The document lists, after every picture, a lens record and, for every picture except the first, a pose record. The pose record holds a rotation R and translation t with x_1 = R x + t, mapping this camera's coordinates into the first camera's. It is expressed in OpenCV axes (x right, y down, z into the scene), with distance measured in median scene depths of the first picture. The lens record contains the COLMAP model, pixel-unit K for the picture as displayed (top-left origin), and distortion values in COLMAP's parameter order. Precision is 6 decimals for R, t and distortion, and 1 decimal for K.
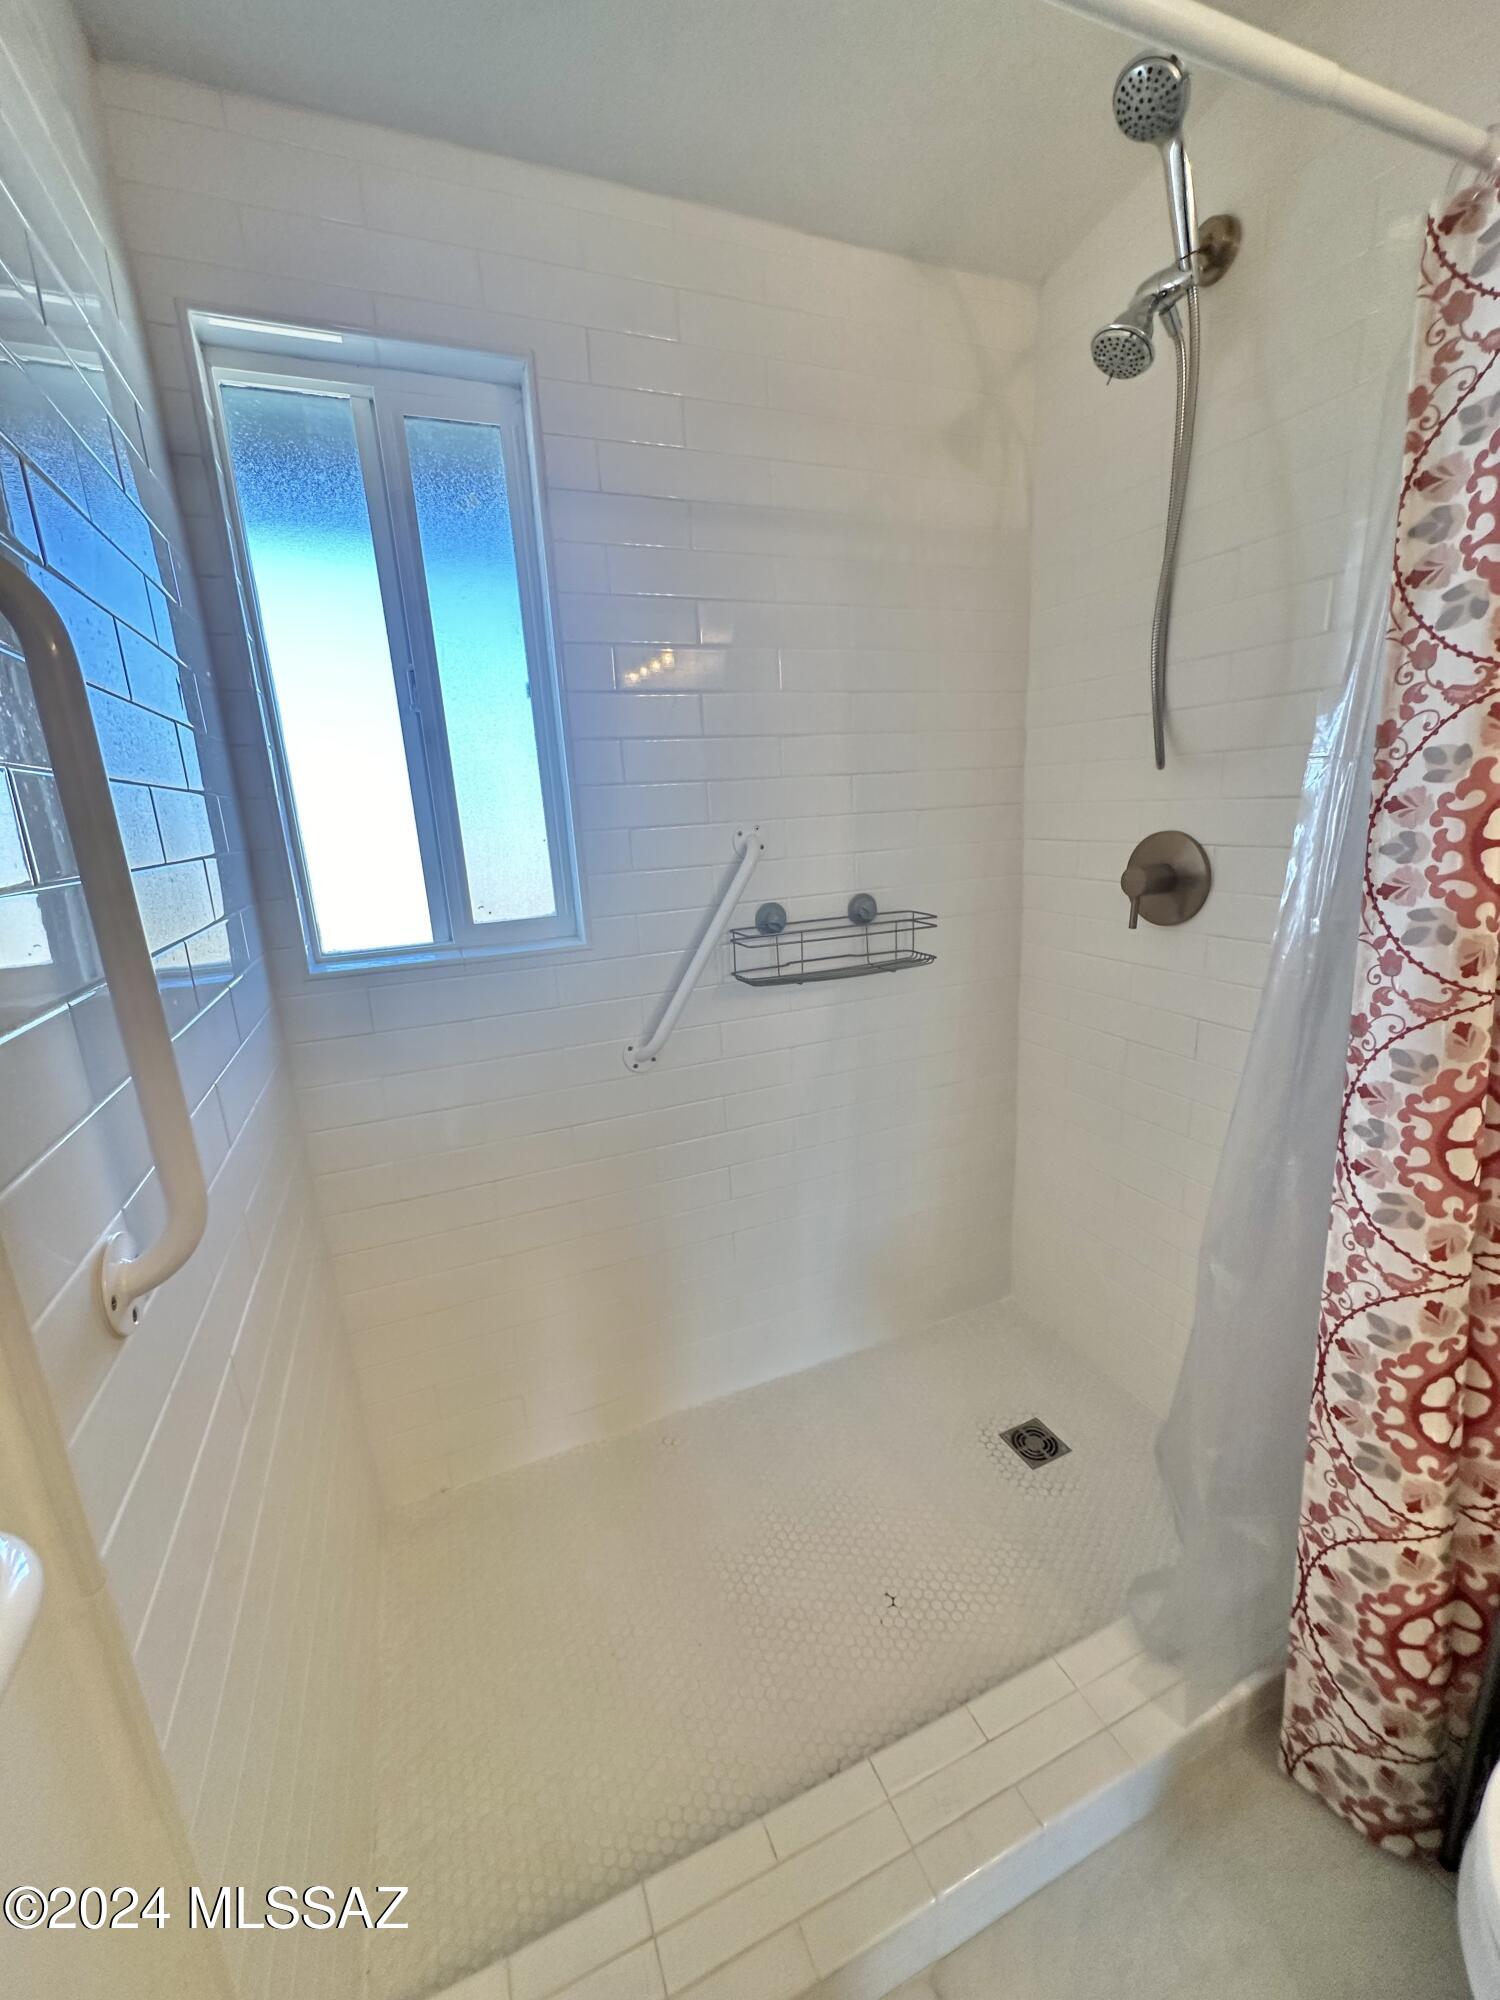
lens RADIAL K [[793.9, 0, 756.8], [0, 793.9, 999.5], [0, 0, 1]] dist [-0.002212, -0.000048]
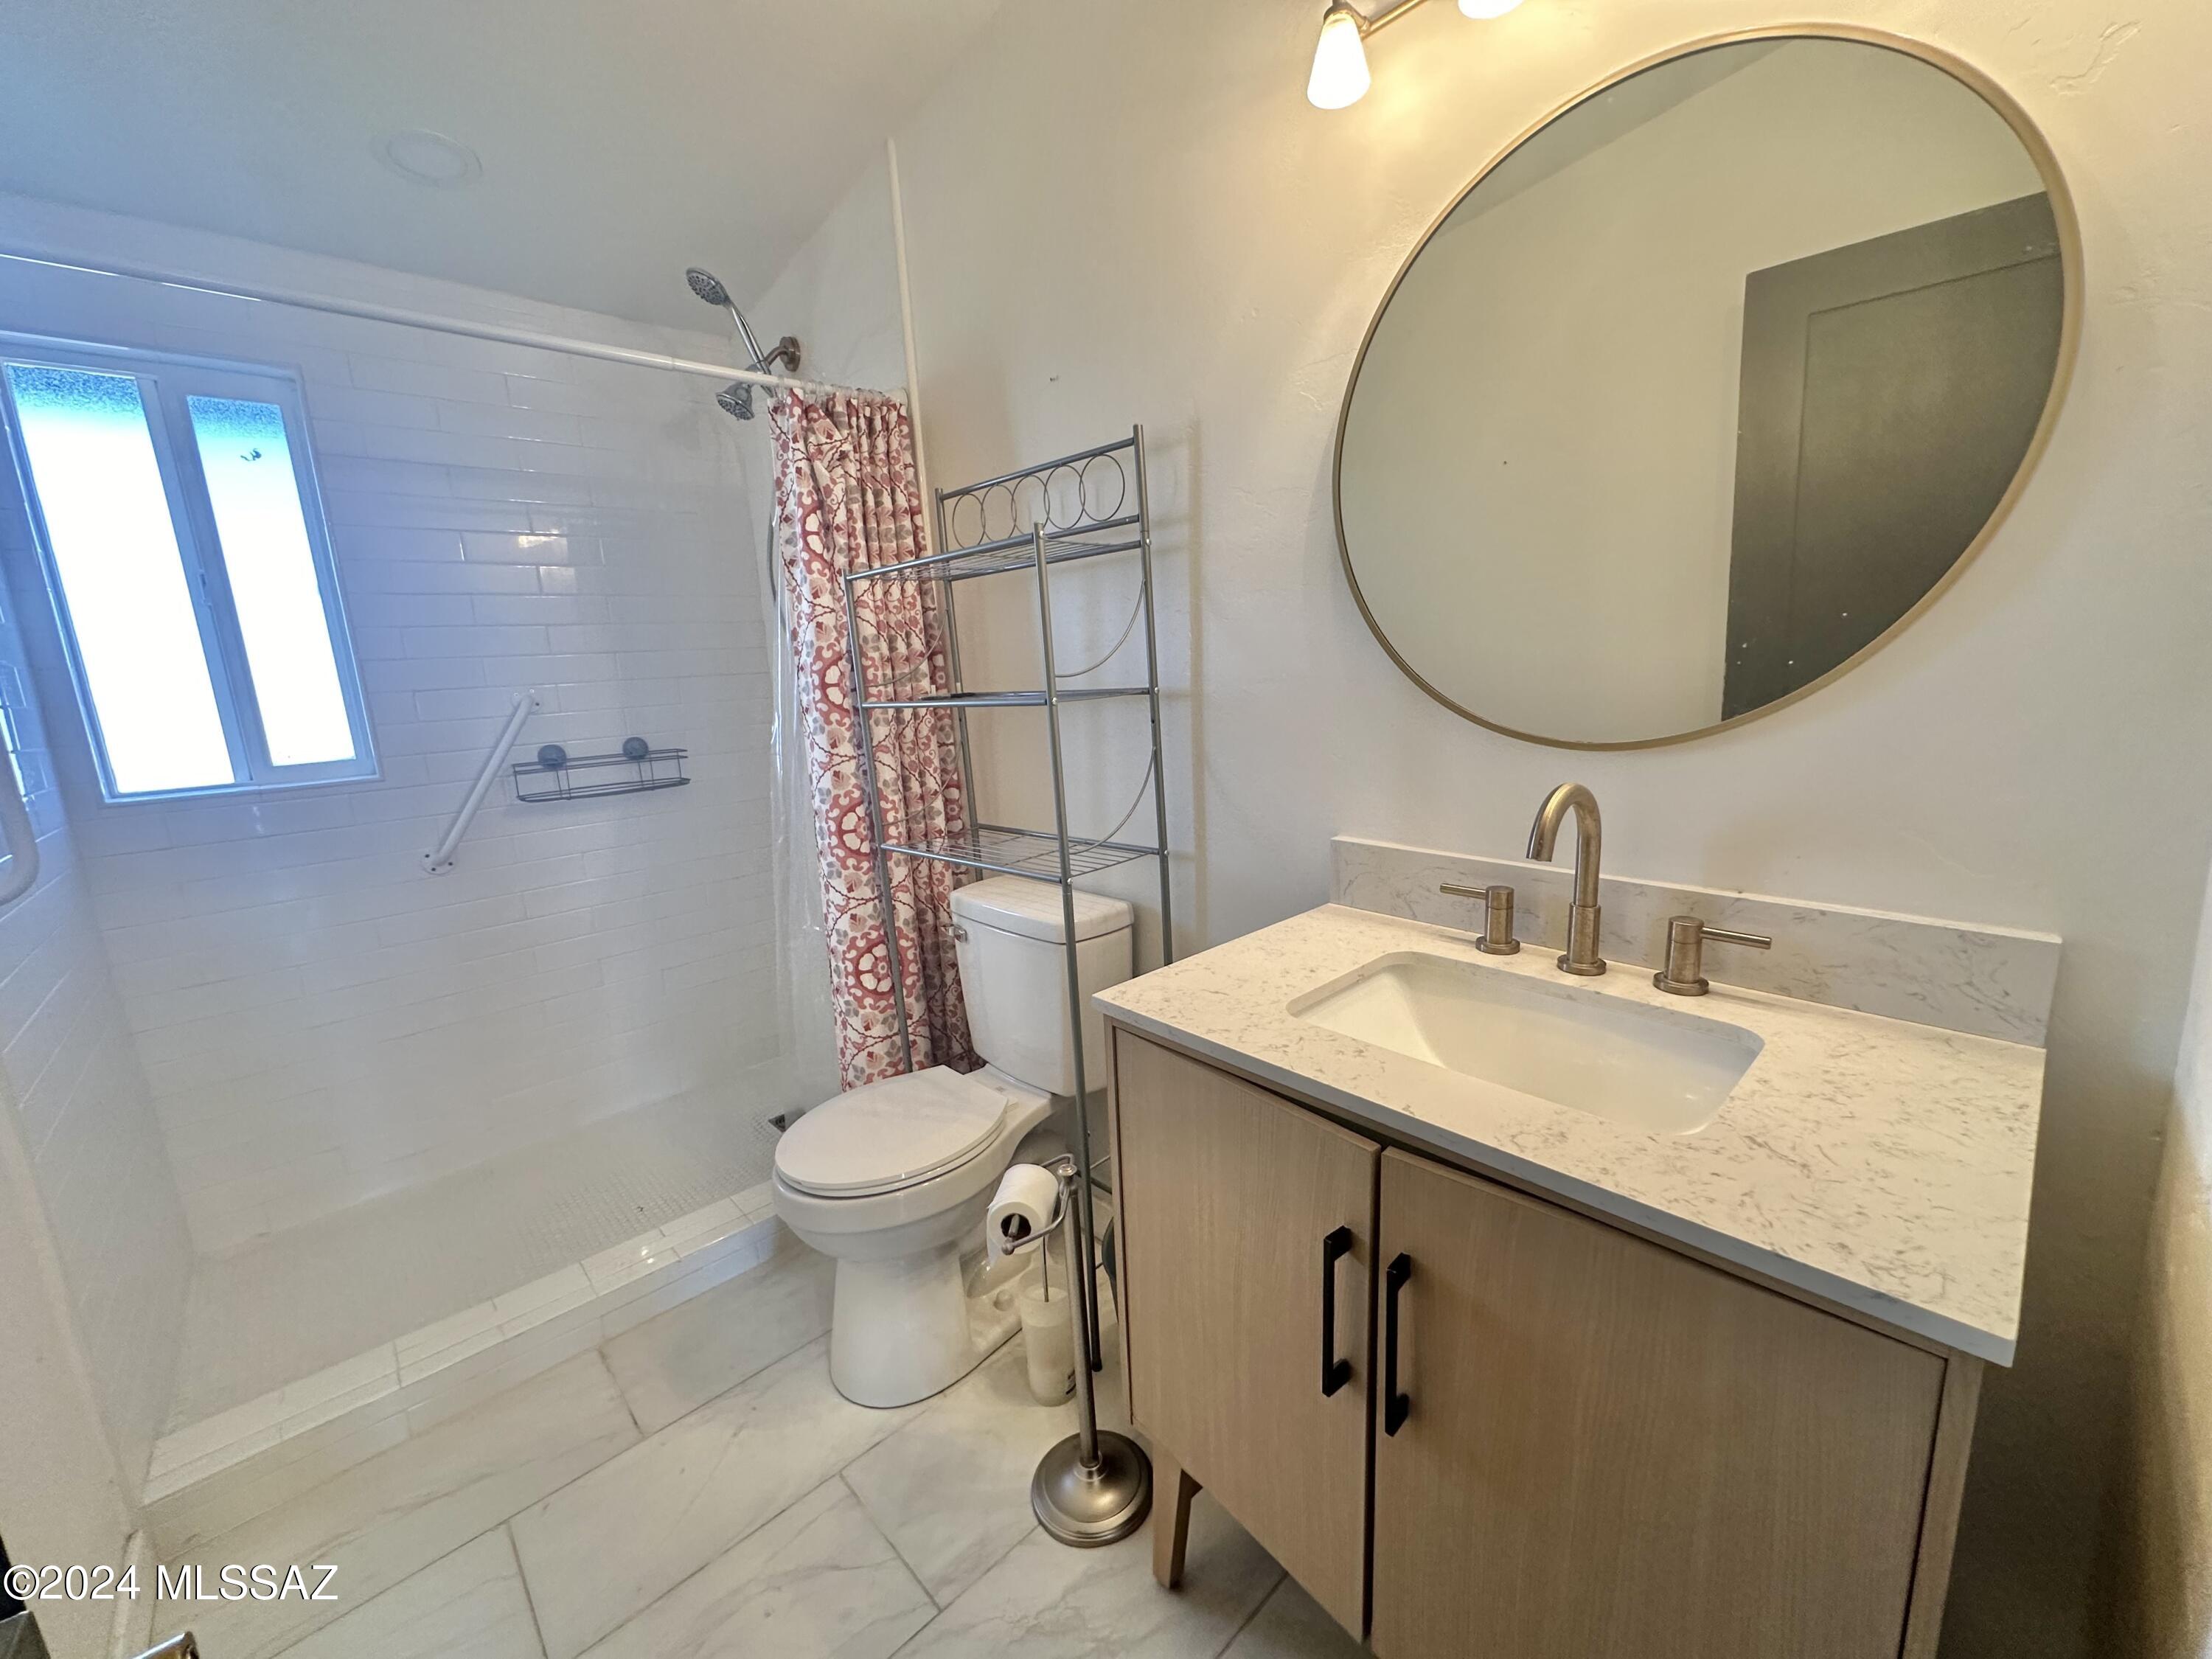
lens RADIAL K [[878.1, 0, 1107.2], [0, 878.1, 828.5], [0, 0, 1]] dist [-0.002212, -0.000048]
pose [[0.940512, -0.063530, 0.333768, 0.682414], [0.088651, 0.994220, -0.060564, 0.333564], [-0.327991, 0.086550, 0.940708, -1.212057]]
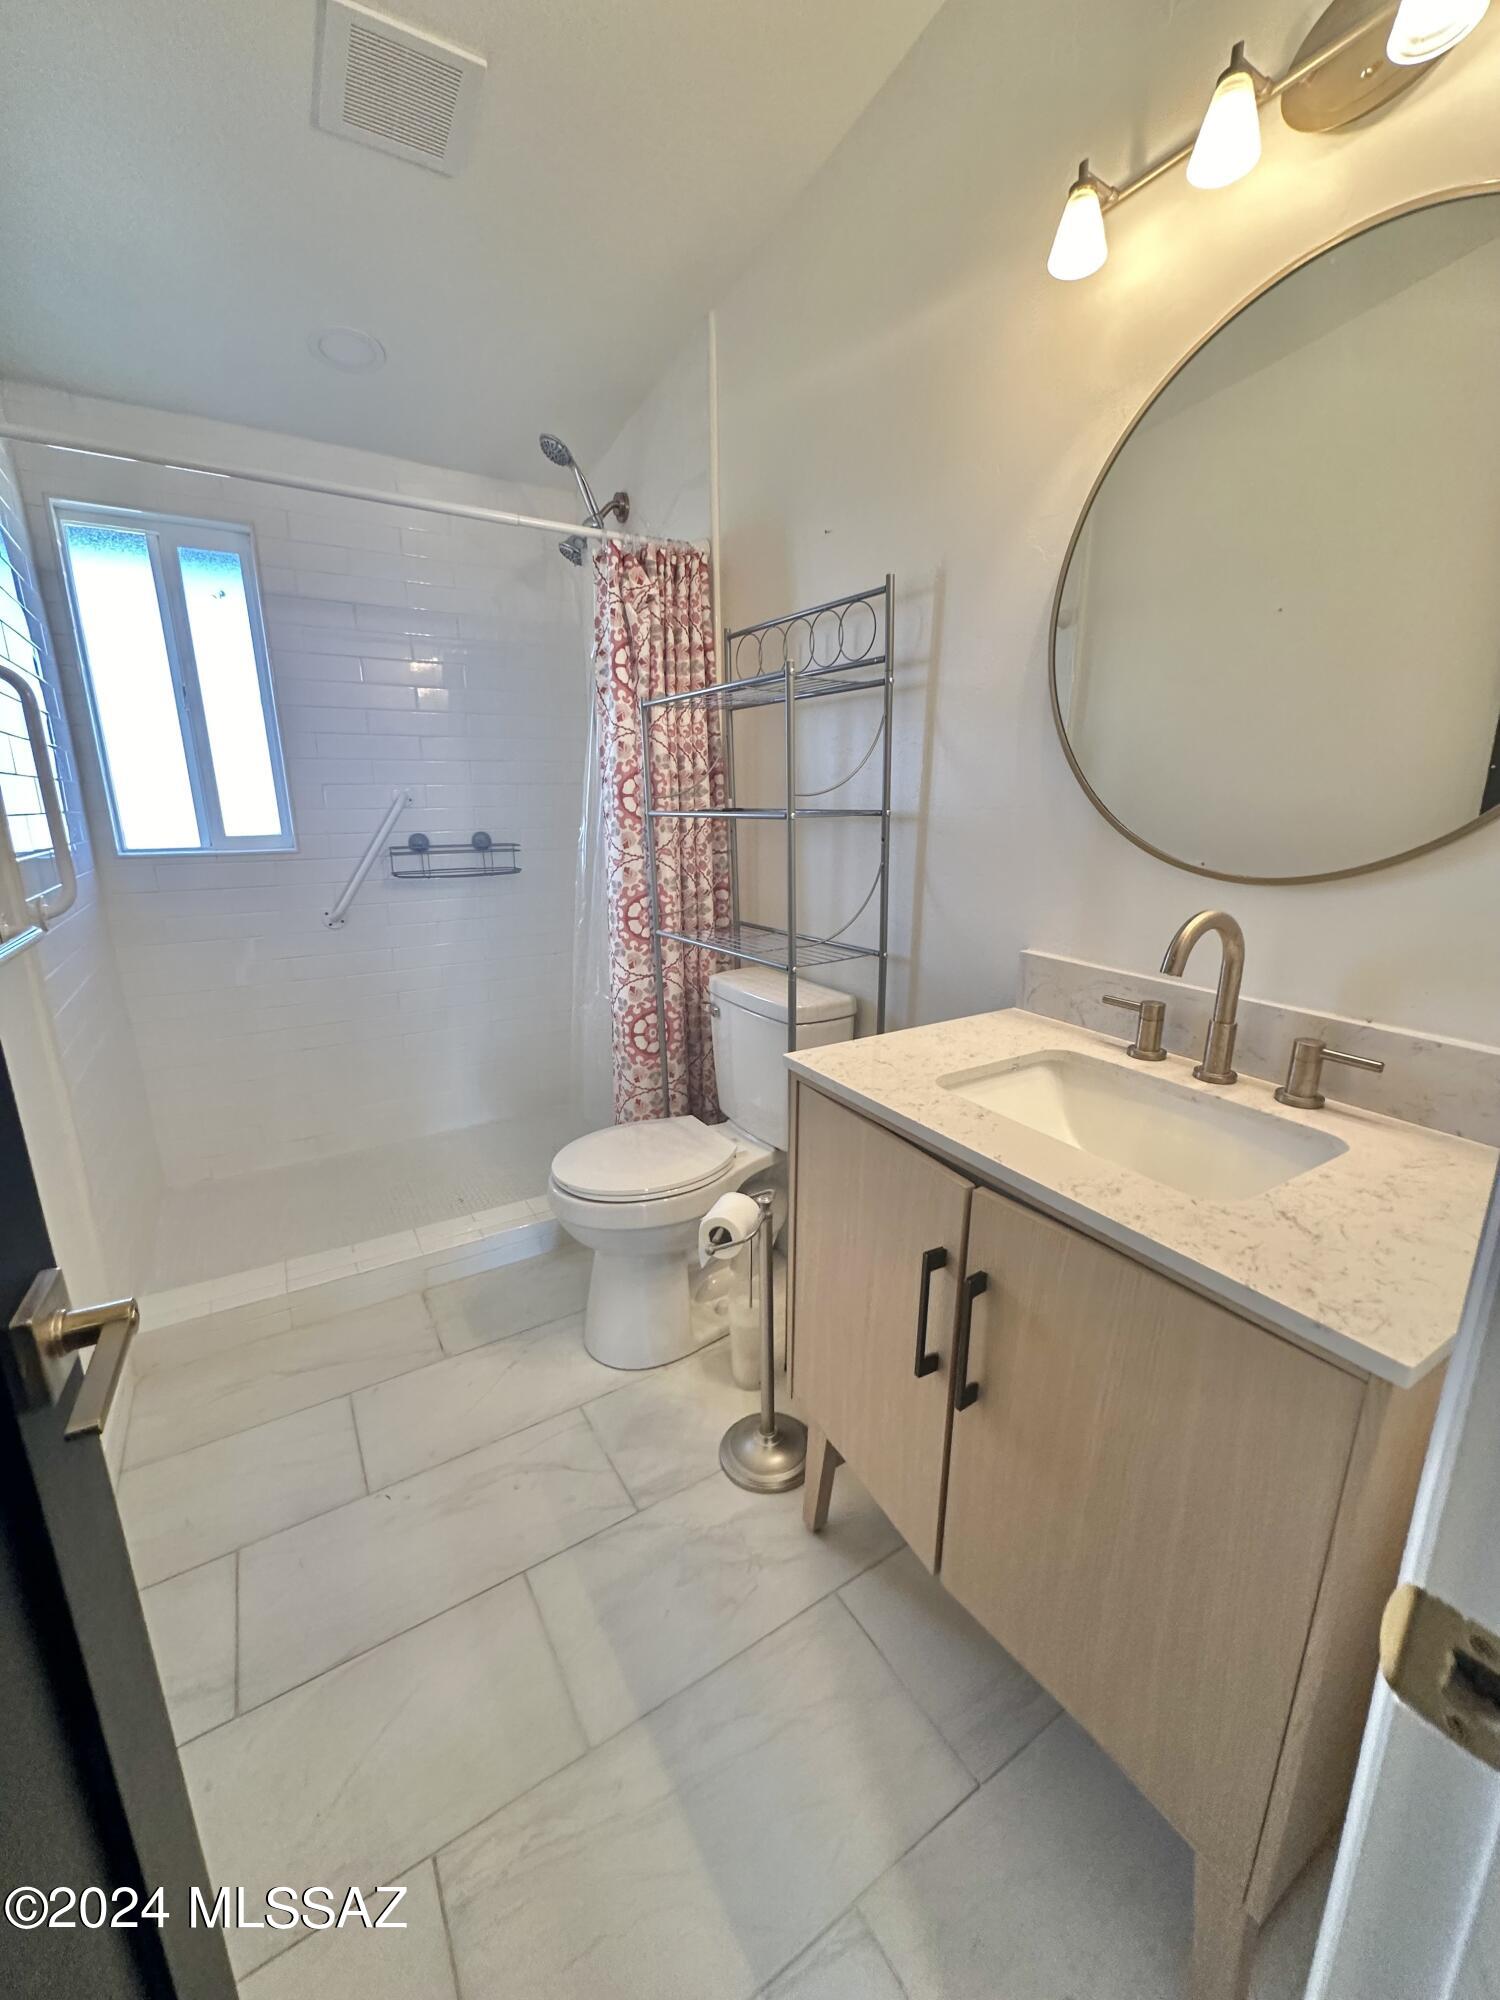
lens RADIAL K [[793.9, 0, 754.6], [0, 793.9, 1000.5], [0, 0, 1]] dist [-0.002212, -0.000048]
pose [[0.987083, 0.006448, 0.160077, 0.779071], [-0.006922, 0.999973, 0.002408, 0.387845], [-0.160058, -0.003485, 0.987102, -1.362422]]
